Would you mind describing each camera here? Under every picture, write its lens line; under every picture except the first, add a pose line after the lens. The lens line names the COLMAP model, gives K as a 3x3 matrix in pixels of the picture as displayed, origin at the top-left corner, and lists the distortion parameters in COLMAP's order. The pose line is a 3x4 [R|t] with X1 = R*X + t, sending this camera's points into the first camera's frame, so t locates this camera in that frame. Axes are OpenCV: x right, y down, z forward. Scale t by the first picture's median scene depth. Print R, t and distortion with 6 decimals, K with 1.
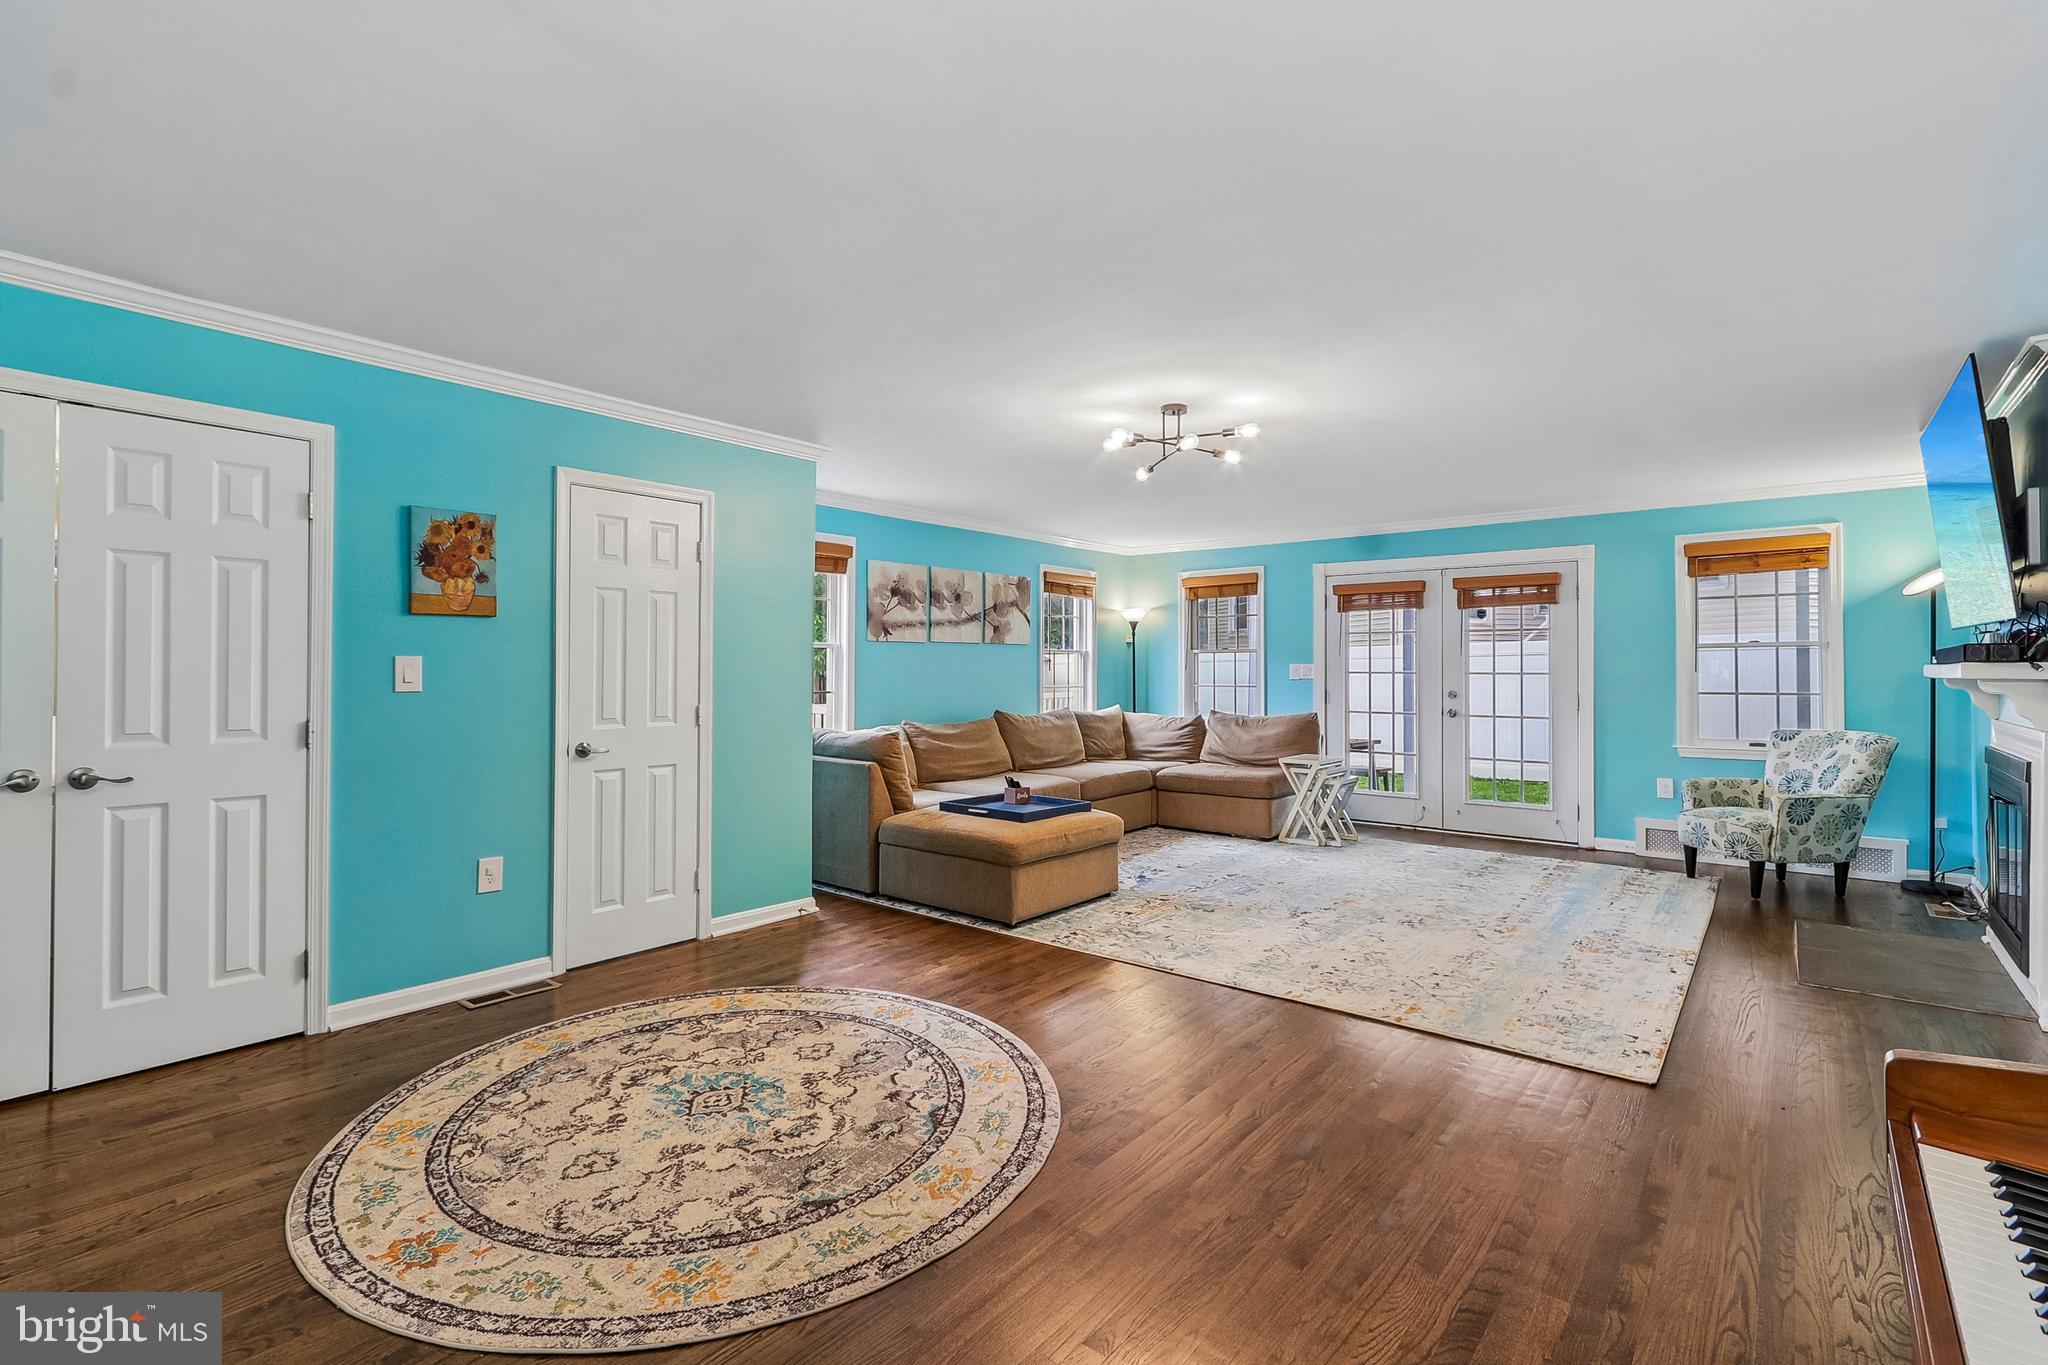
lens RADIAL K [[928.3, 0, 1024.0], [0, 928.3, 682.5], [0, 0, 1]] dist [0.001445, -0.000123]
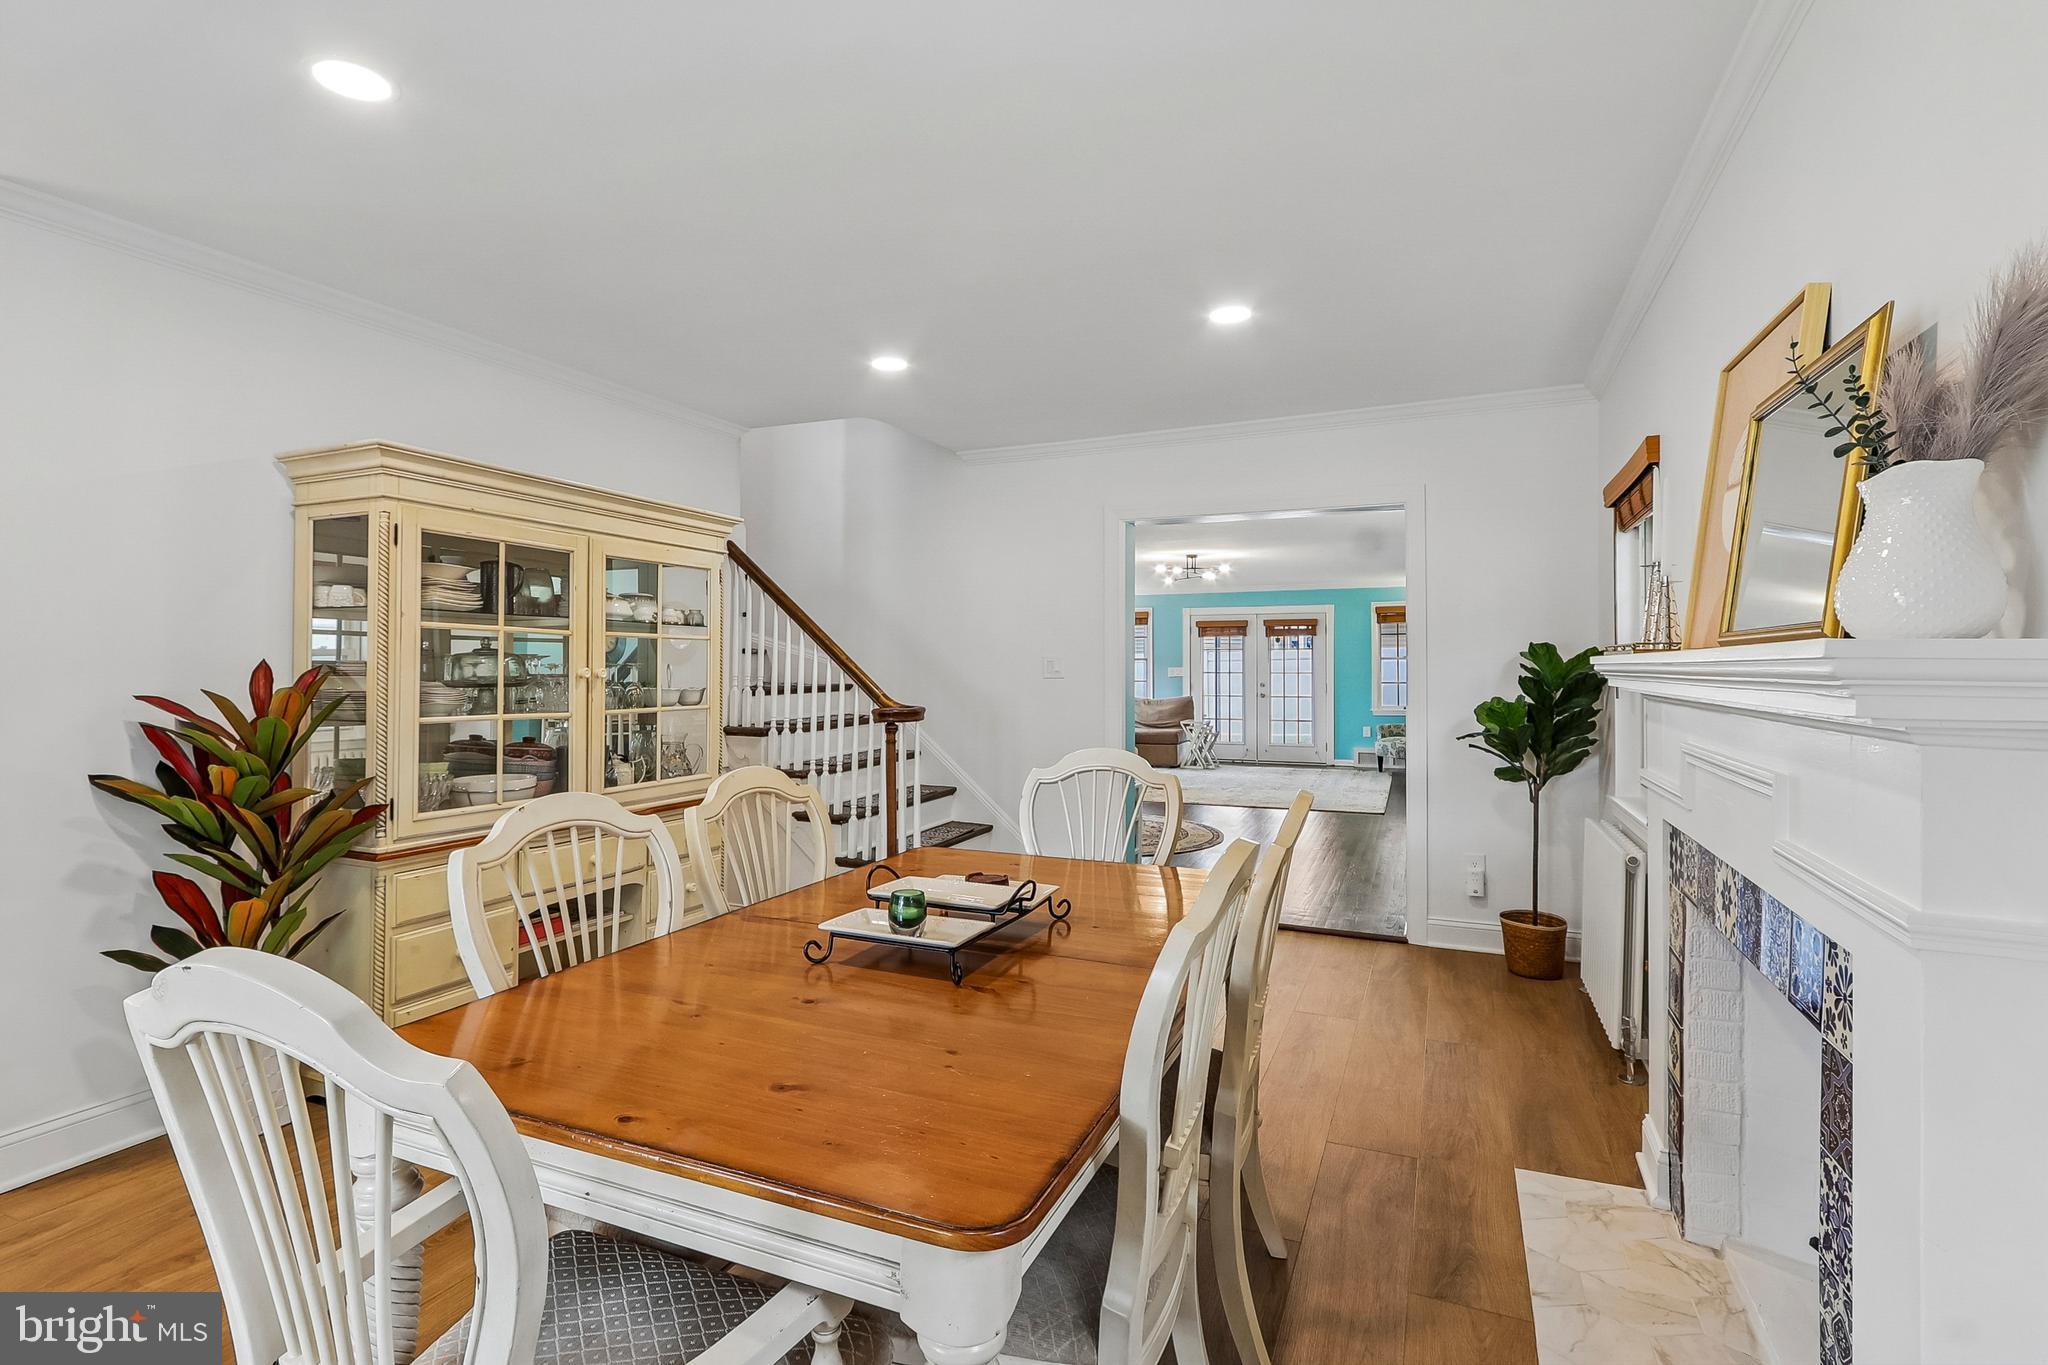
lens RADIAL K [[959.3, 0, 1024.0], [0, 959.3, 682.5], [0, 0, 1]] dist [0.004255, -0.000079]
pose [[0.956613, -0.007921, 0.291253, -0.568144], [0.007248, 0.999968, 0.003390, -0.000830], [-0.291270, -0.001132, 0.956640, -0.696029]]
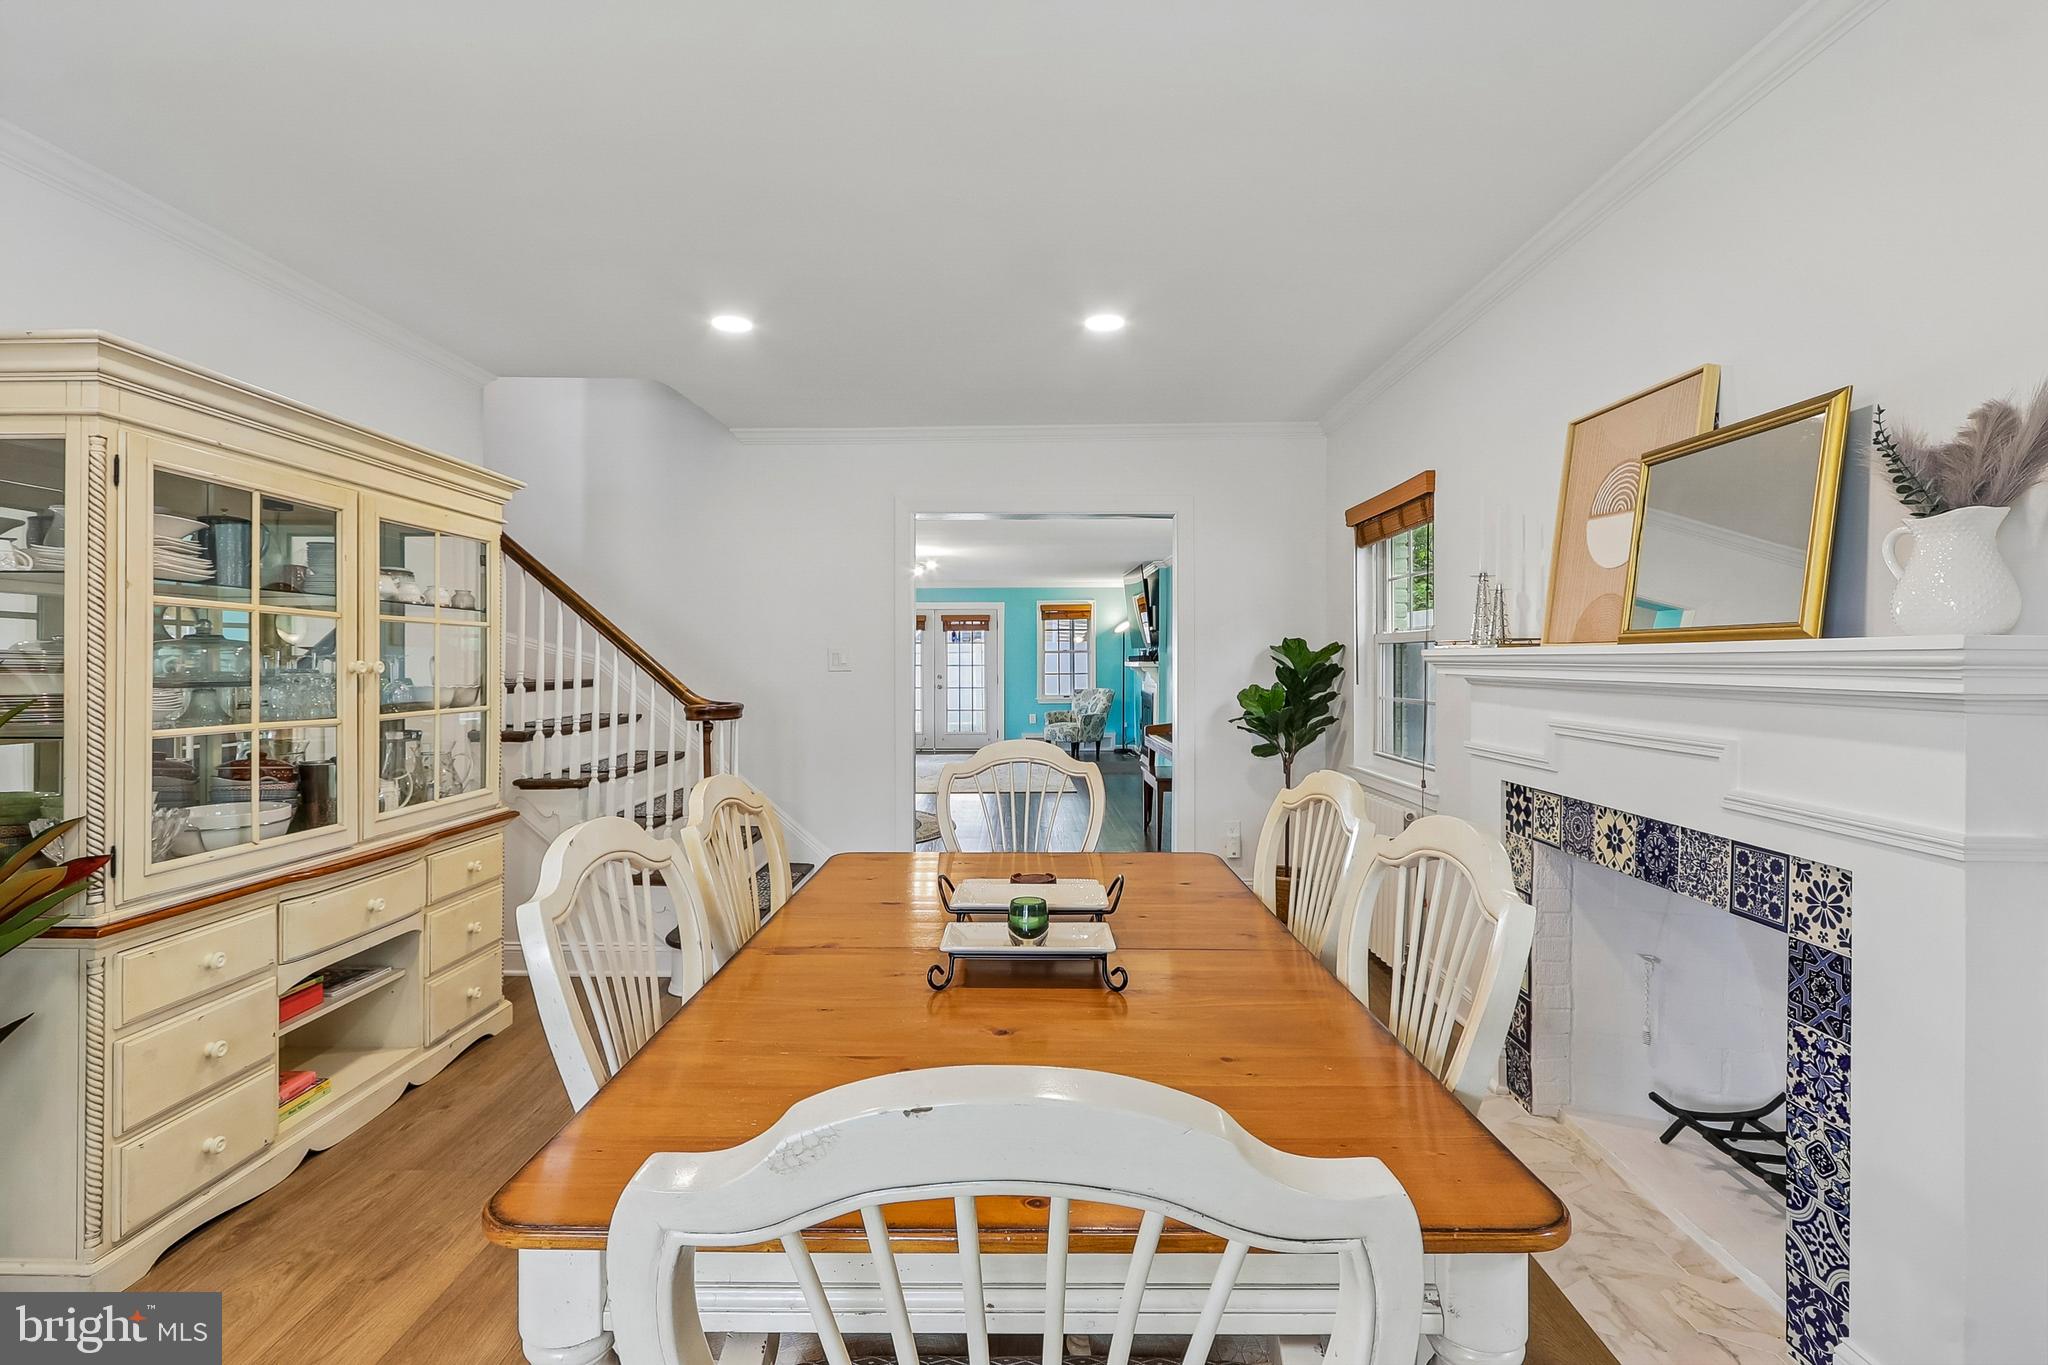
lens RADIAL K [[928.3, 0, 1024.0], [0, 928.3, 682.5], [0, 0, 1]] dist [0.001445, -0.000123]
pose [[0.766413, -0.019728, 0.642045, -0.682201], [0.012871, 0.999799, 0.015357, -0.001869], [-0.642219, -0.003506, 0.766513, -0.609107]]
